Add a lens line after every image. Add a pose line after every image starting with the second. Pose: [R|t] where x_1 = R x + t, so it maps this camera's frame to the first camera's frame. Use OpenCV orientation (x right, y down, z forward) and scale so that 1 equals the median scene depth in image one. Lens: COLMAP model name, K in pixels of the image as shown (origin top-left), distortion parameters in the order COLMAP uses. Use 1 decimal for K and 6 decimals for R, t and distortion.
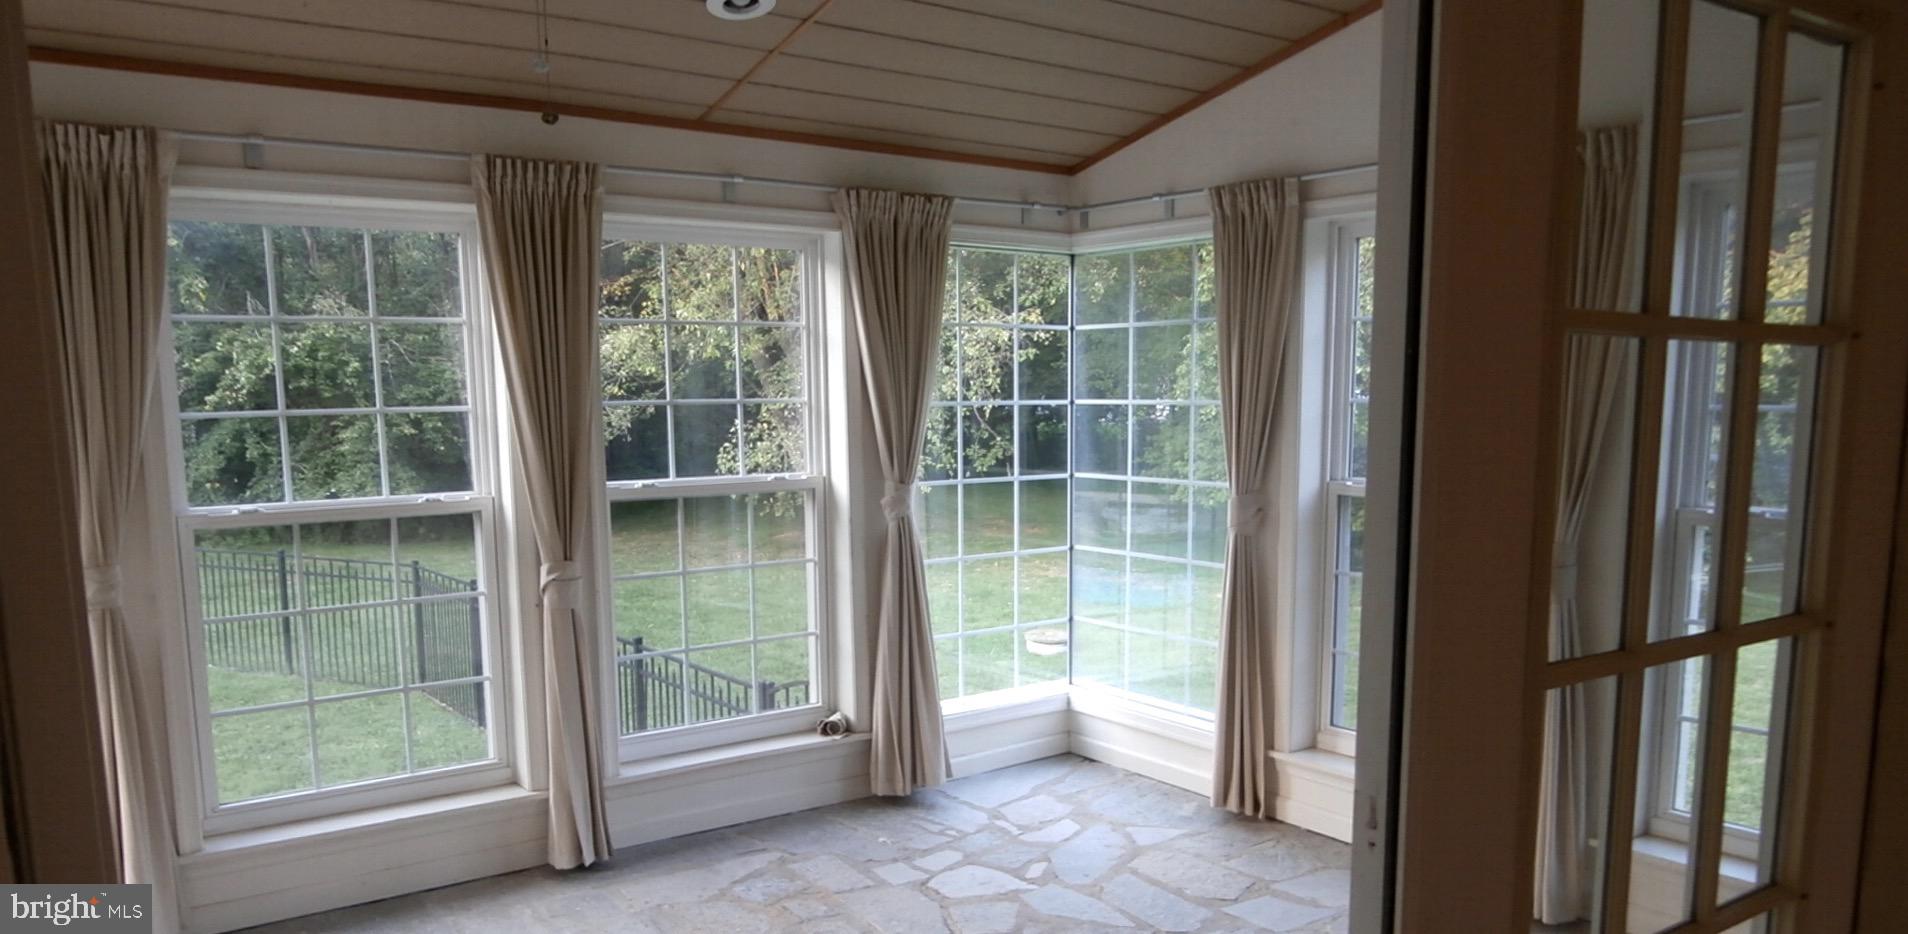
lens RADIAL K [[1049.1, 0, 955.1], [0, 1049.1, 468.7], [0, 0, 1]] dist [-0.001581, 0.000028]
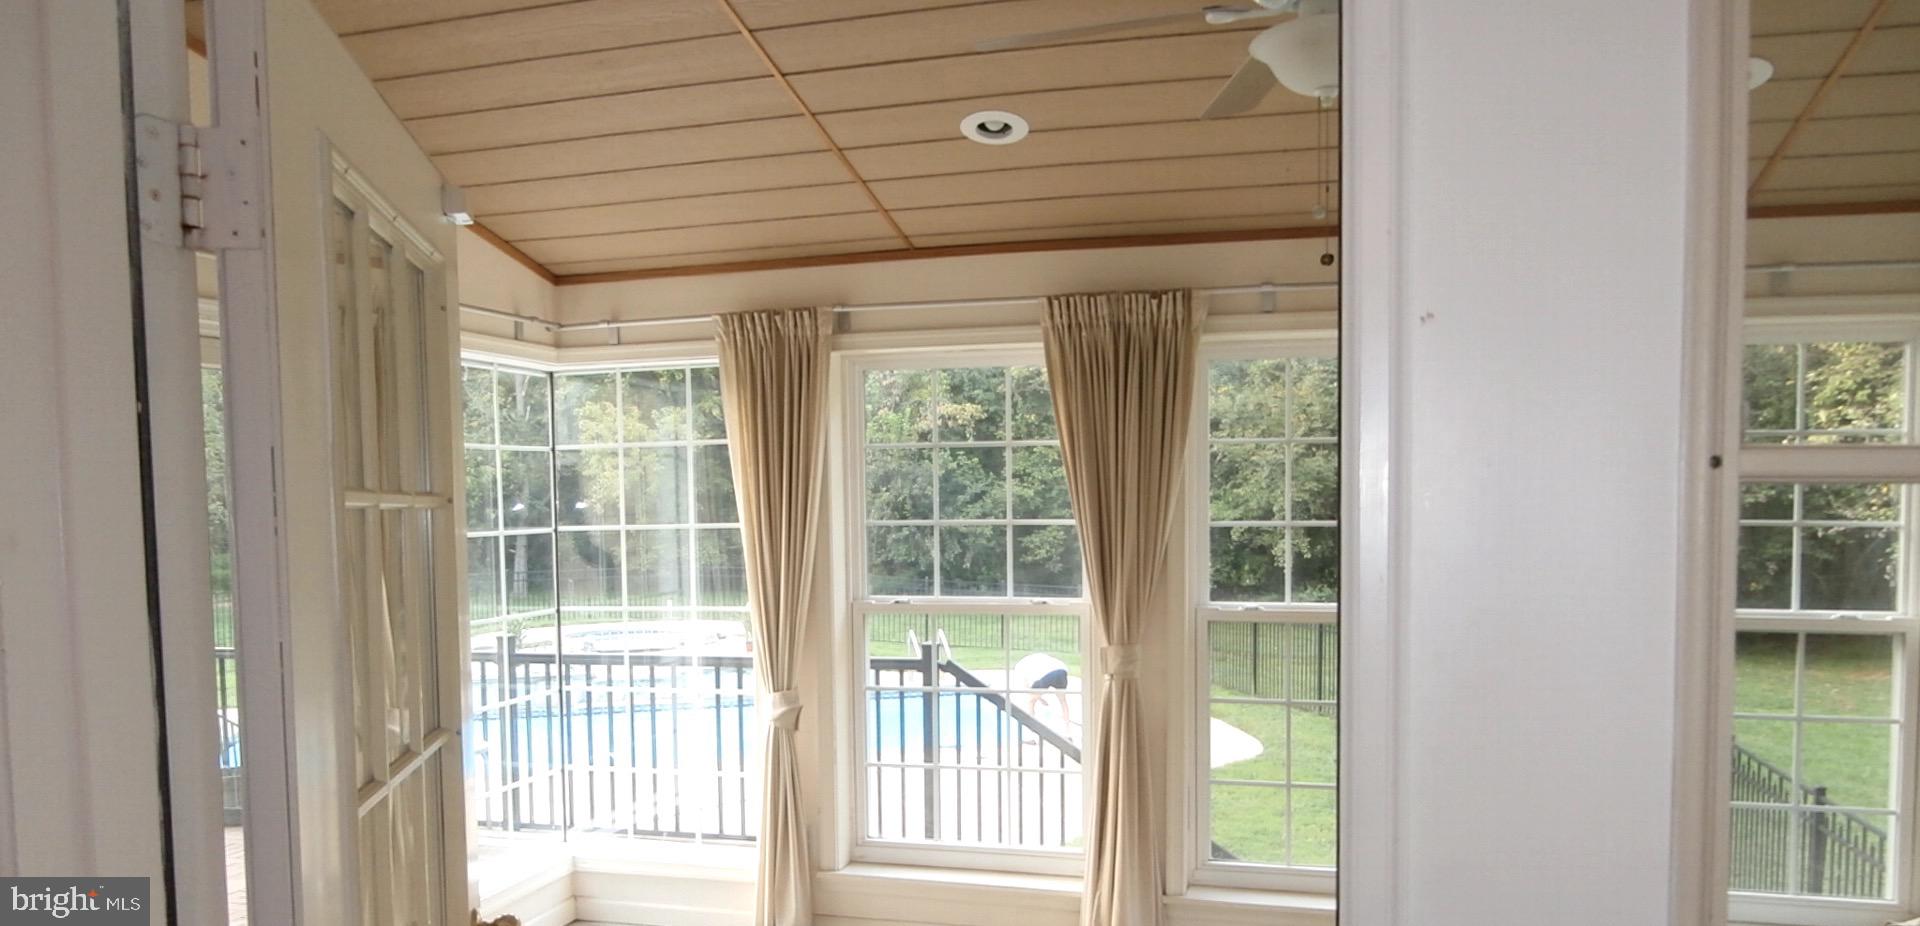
lens RADIAL K [[1055.7, 0, 977.9], [0, 1055.7, 521.1], [0, 0, 1]] dist [-0.001581, 0.000028]
pose [[0.771613, 0.023790, -0.635647, -0.168498], [-0.063580, 0.997180, -0.039858, 0.010222], [0.632907, 0.071169, 0.770950, -0.088576]]
